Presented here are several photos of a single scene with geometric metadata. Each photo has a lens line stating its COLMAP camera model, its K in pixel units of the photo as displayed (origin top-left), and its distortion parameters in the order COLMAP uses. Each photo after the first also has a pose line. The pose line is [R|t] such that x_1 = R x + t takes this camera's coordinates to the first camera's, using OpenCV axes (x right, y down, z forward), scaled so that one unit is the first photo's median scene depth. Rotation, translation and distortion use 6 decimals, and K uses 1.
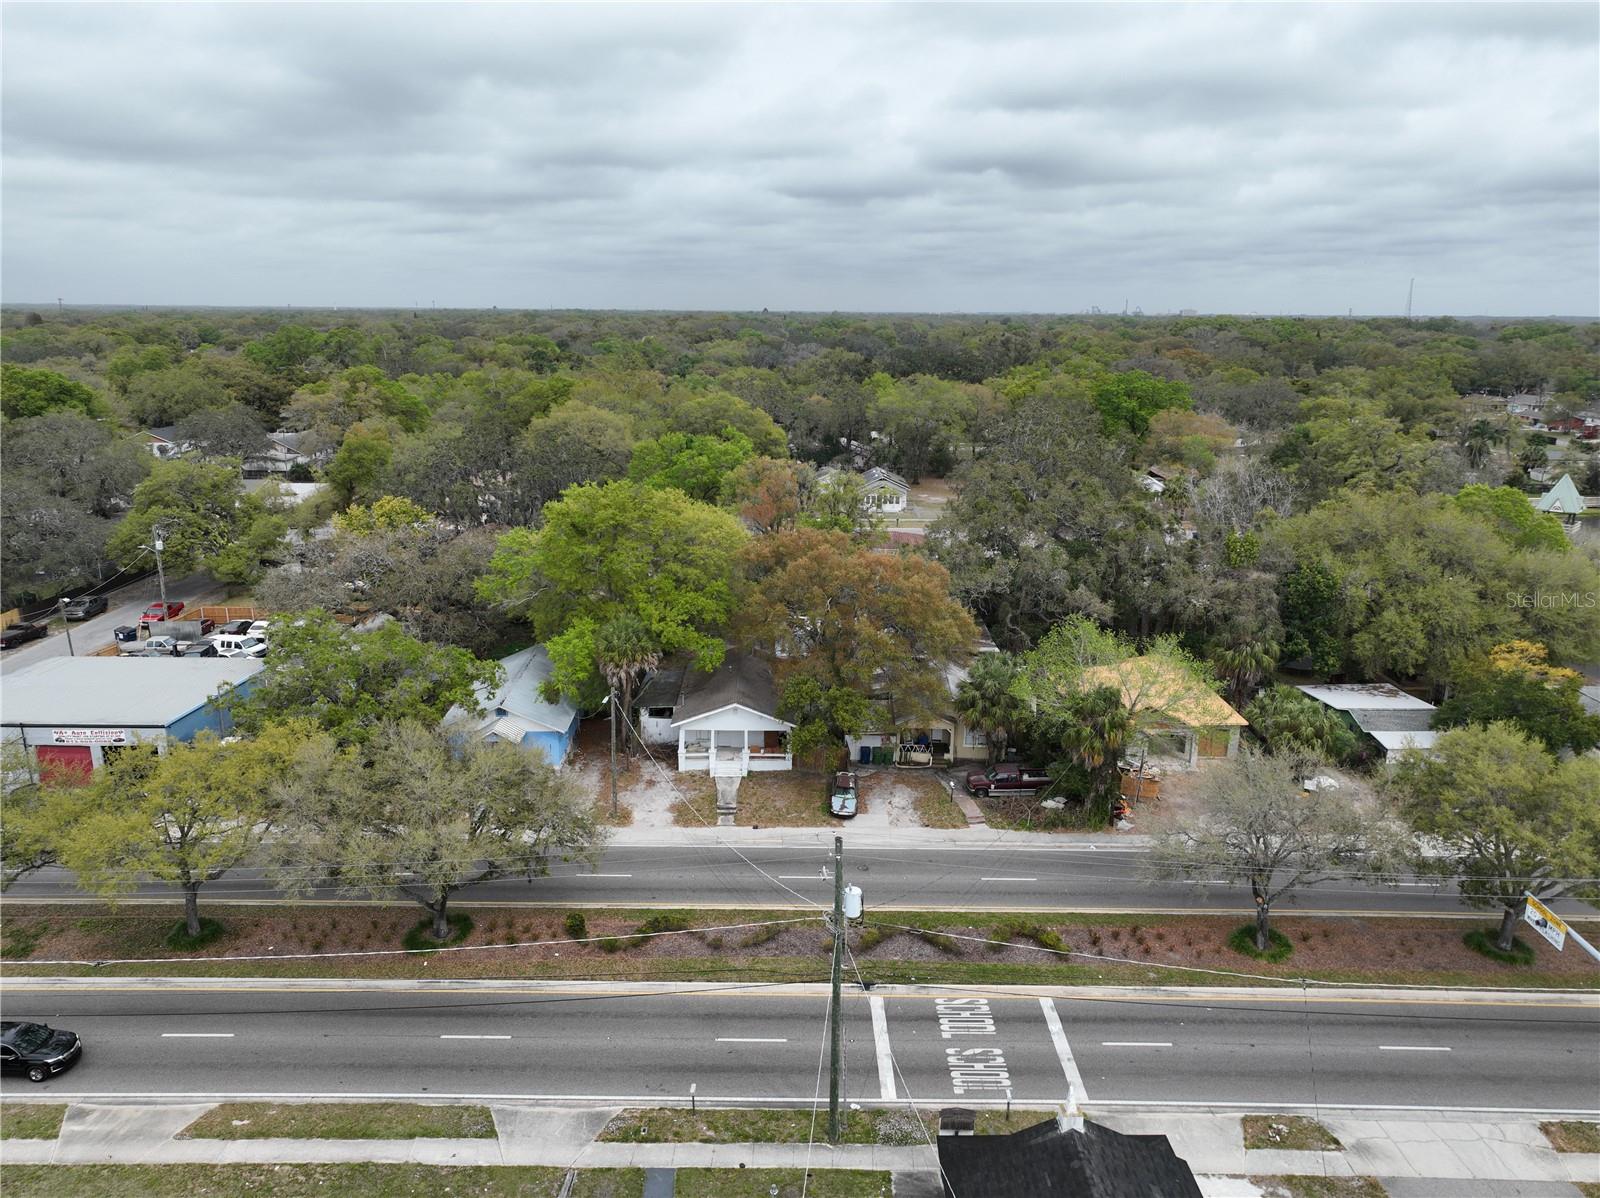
lens RADIAL K [[1132.2, 0, 800.0], [0, 1132.2, 599.0], [0, 0, 1]] dist [0.009327, -0.000619]
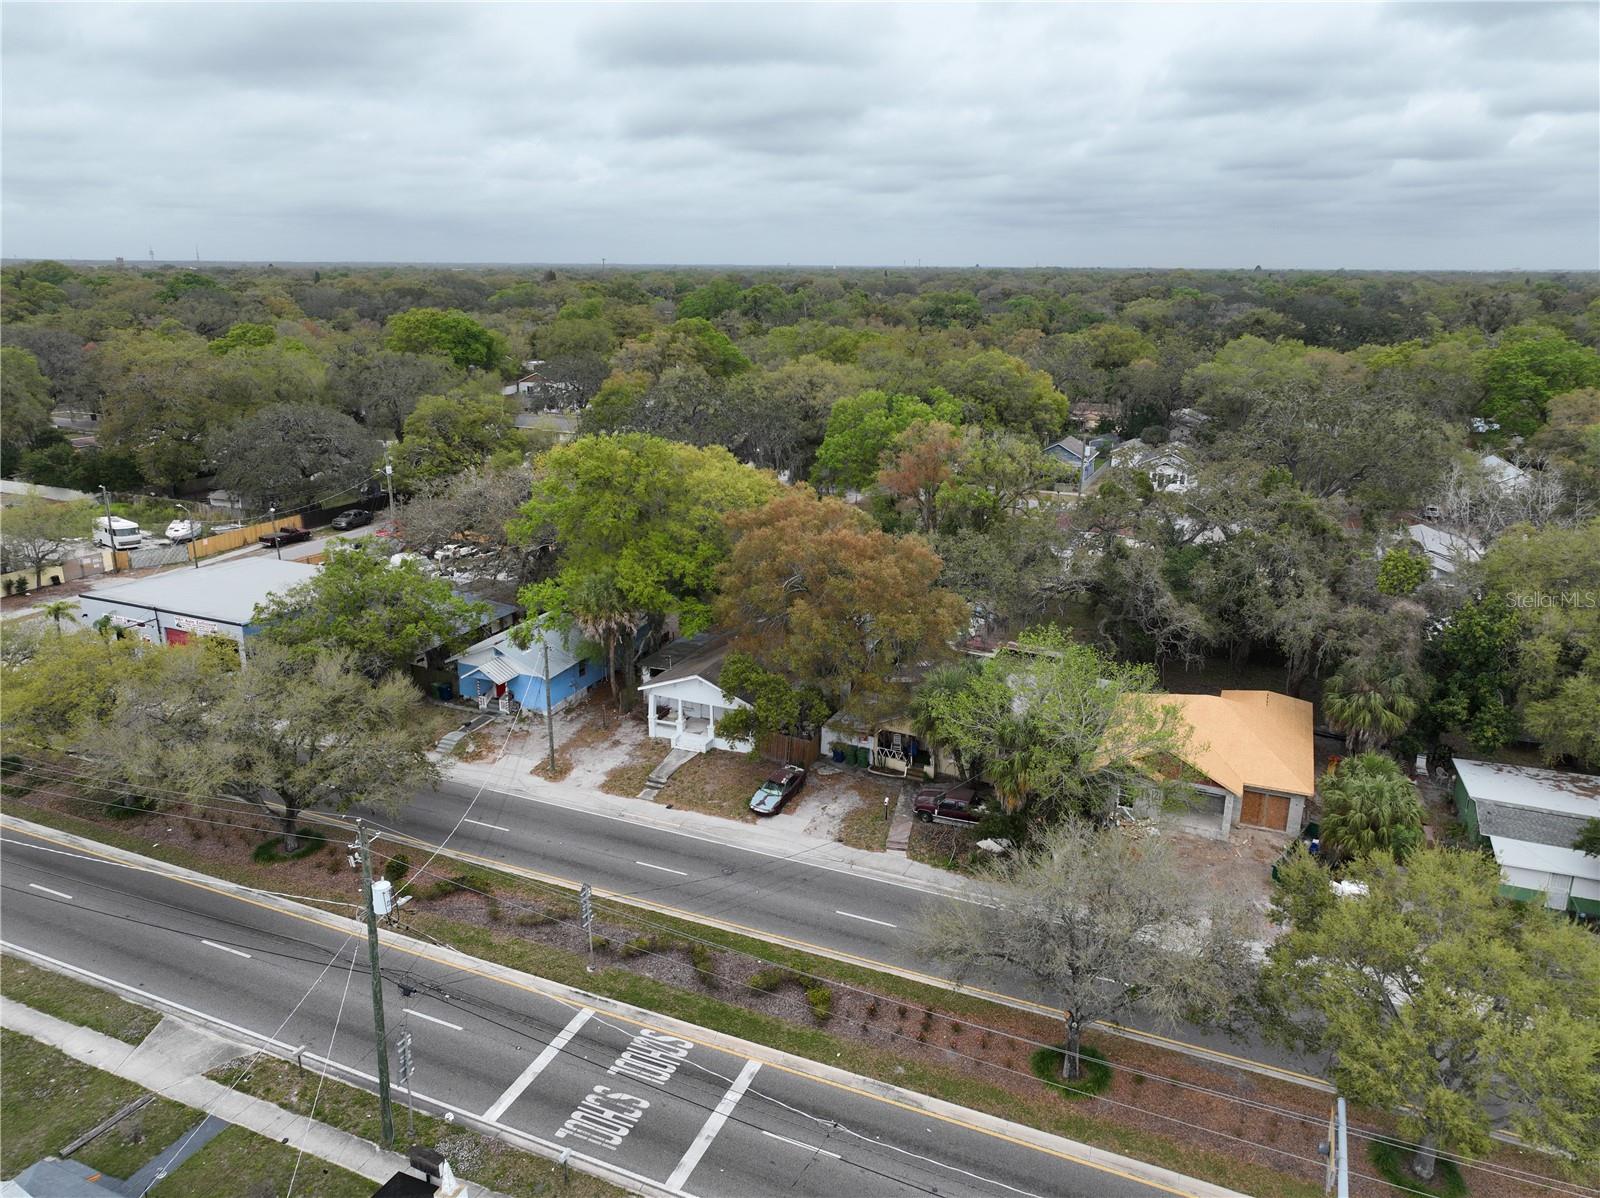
lens RADIAL K [[1132.3, 0, 800.0], [0, 1132.3, 599.0], [0, 0, 1]] dist [-0.008505, 0.029460]
pose [[0.914158, 0.113457, -0.389157, 0.402546], [-0.100033, 0.993482, 0.054661, -0.032894], [0.392822, -0.011041, 0.919548, 0.173629]]
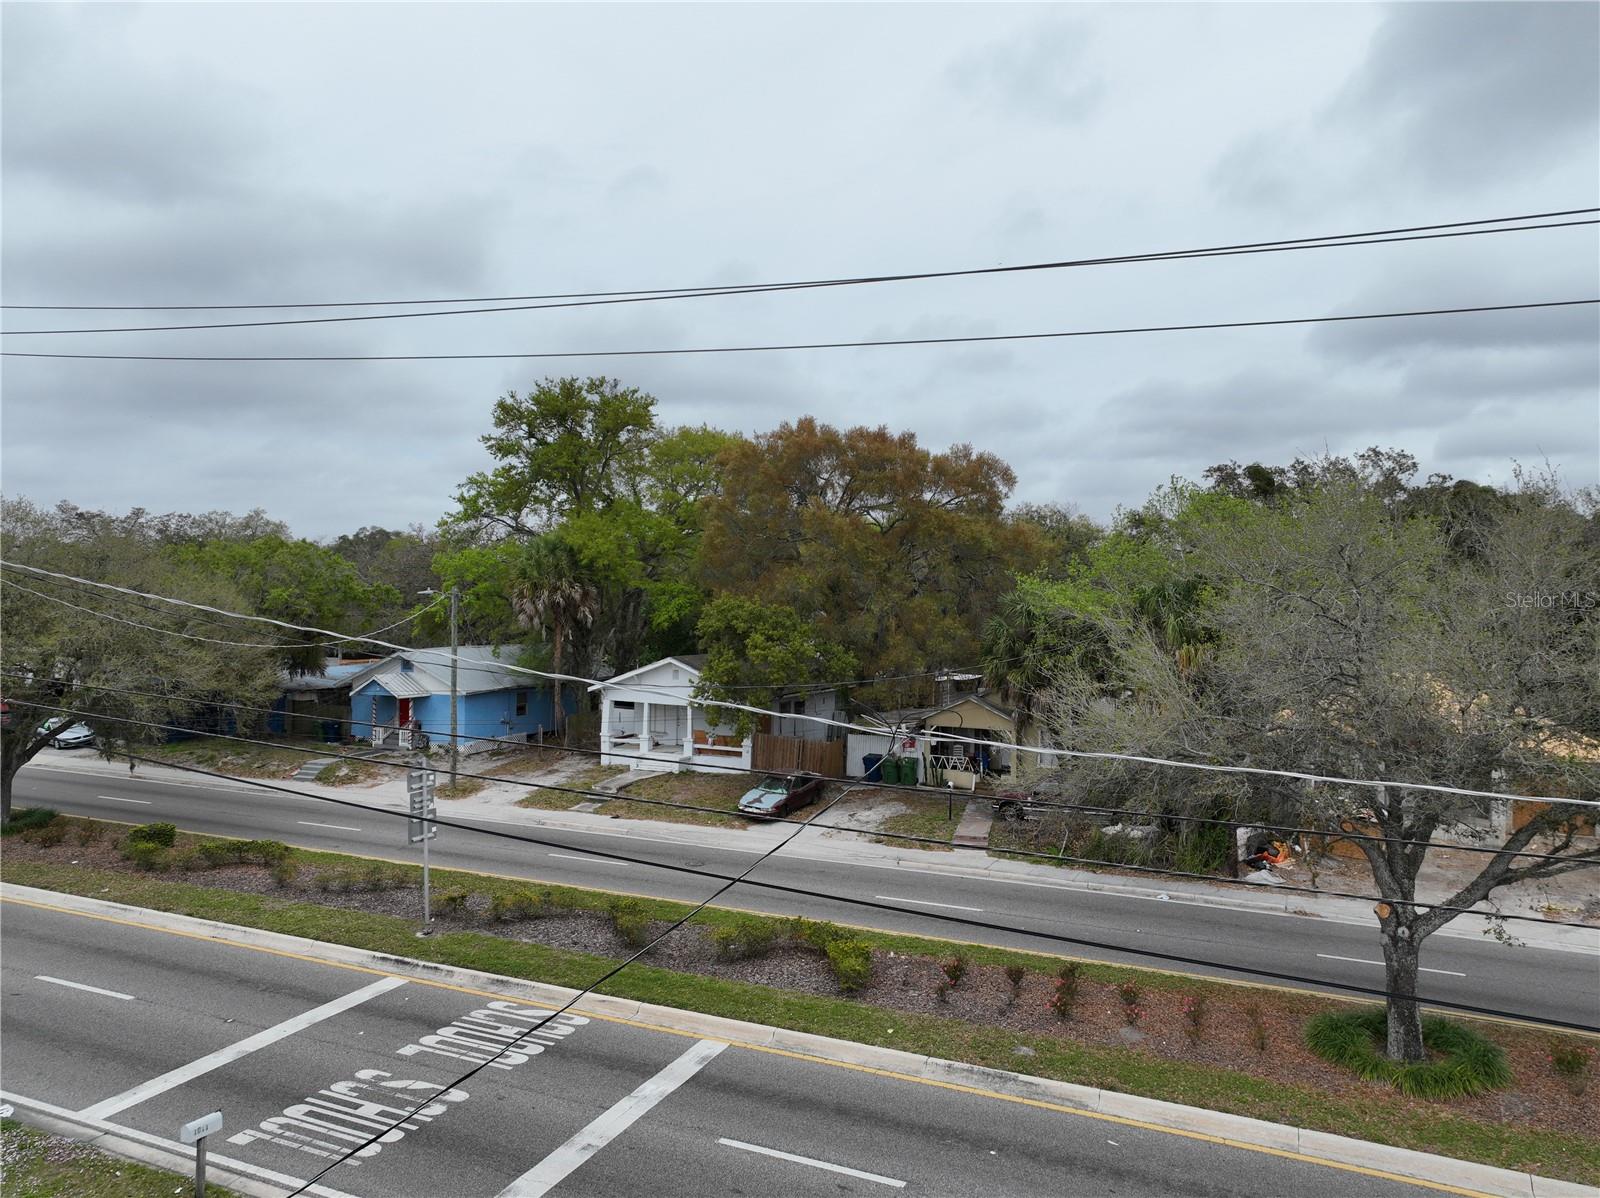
lens RADIAL K [[1132.3, 0, 800.0], [0, 1132.3, 599.0], [0, 0, 1]] dist [-0.008505, 0.029460]
pose [[0.906217, -0.000516, -0.422813, 0.309046], [-0.109088, 0.965858, -0.234986, 0.217582], [0.408498, 0.259072, 0.875221, 0.462250]]
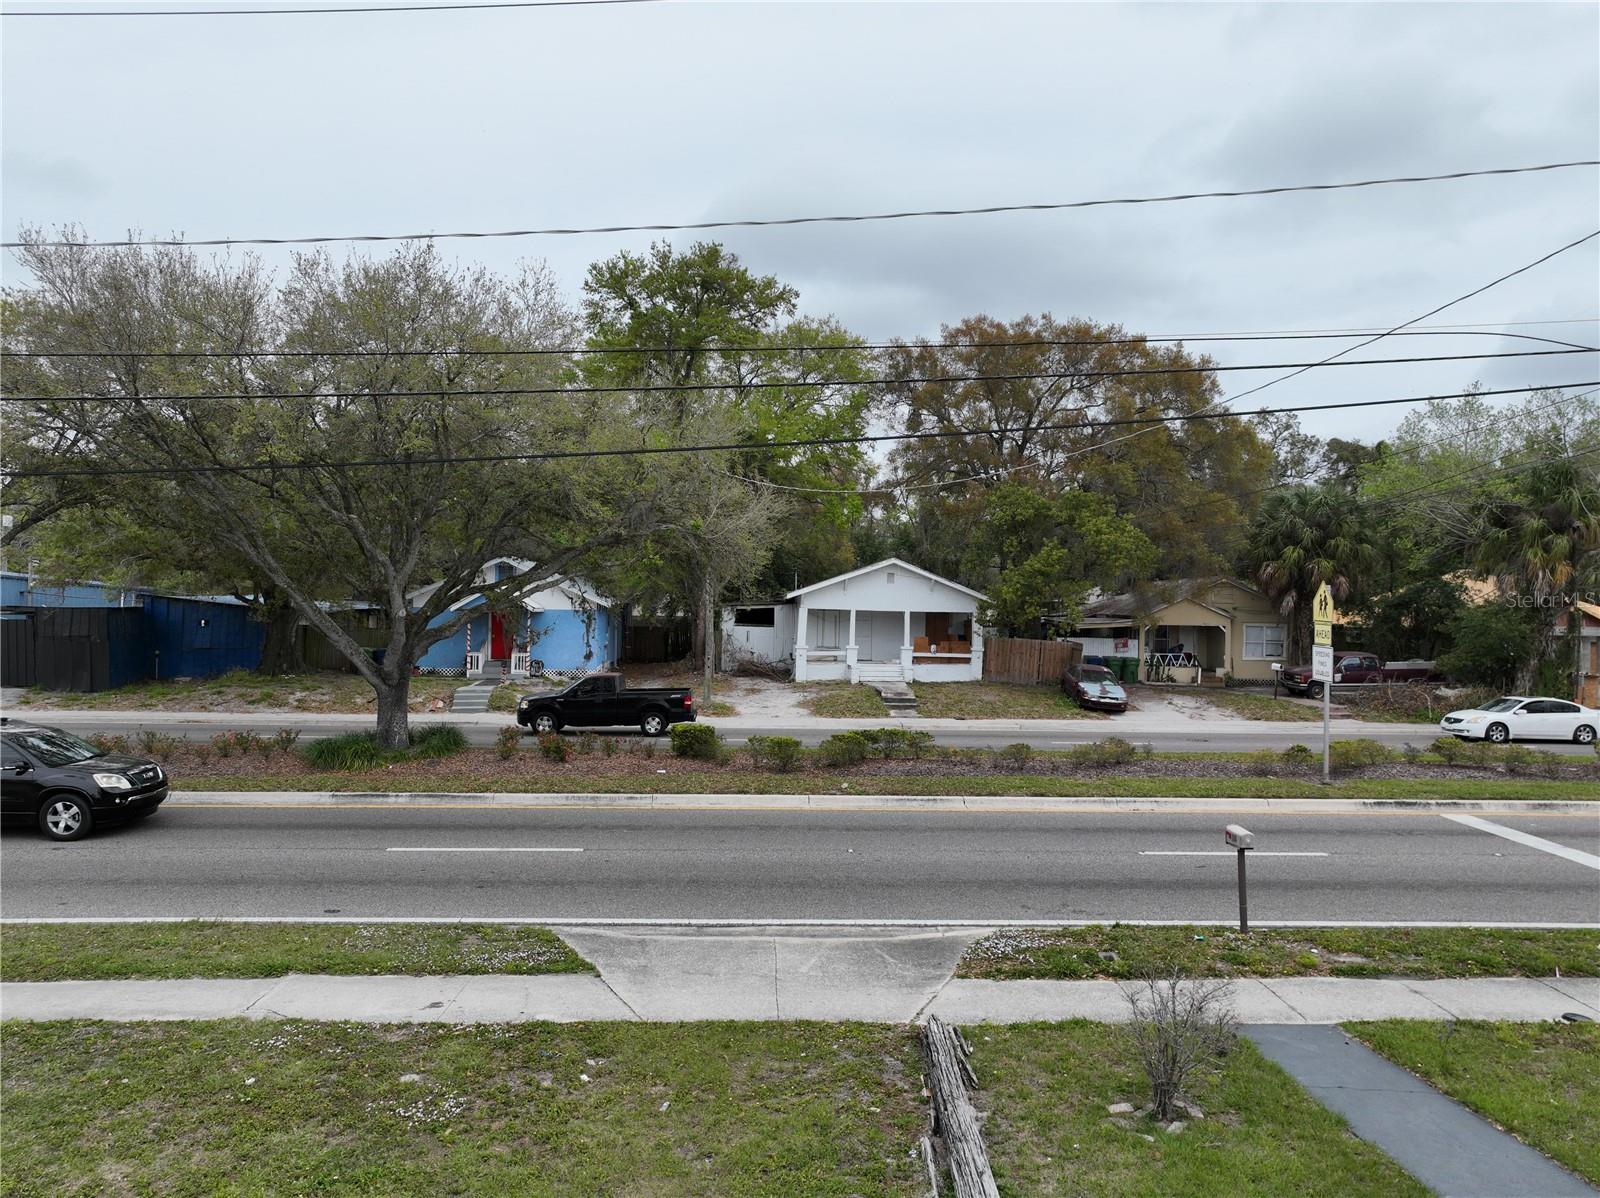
lens RADIAL K [[1132.3, 0, 800.0], [0, 1132.3, 599.0], [0, 0, 1]] dist [-0.008505, 0.029460]
pose [[0.998974, 0.005159, 0.044992, -0.141899], [0.006449, 0.967159, -0.254091, 0.281762], [-0.044825, 0.254120, 0.966133, 0.440201]]
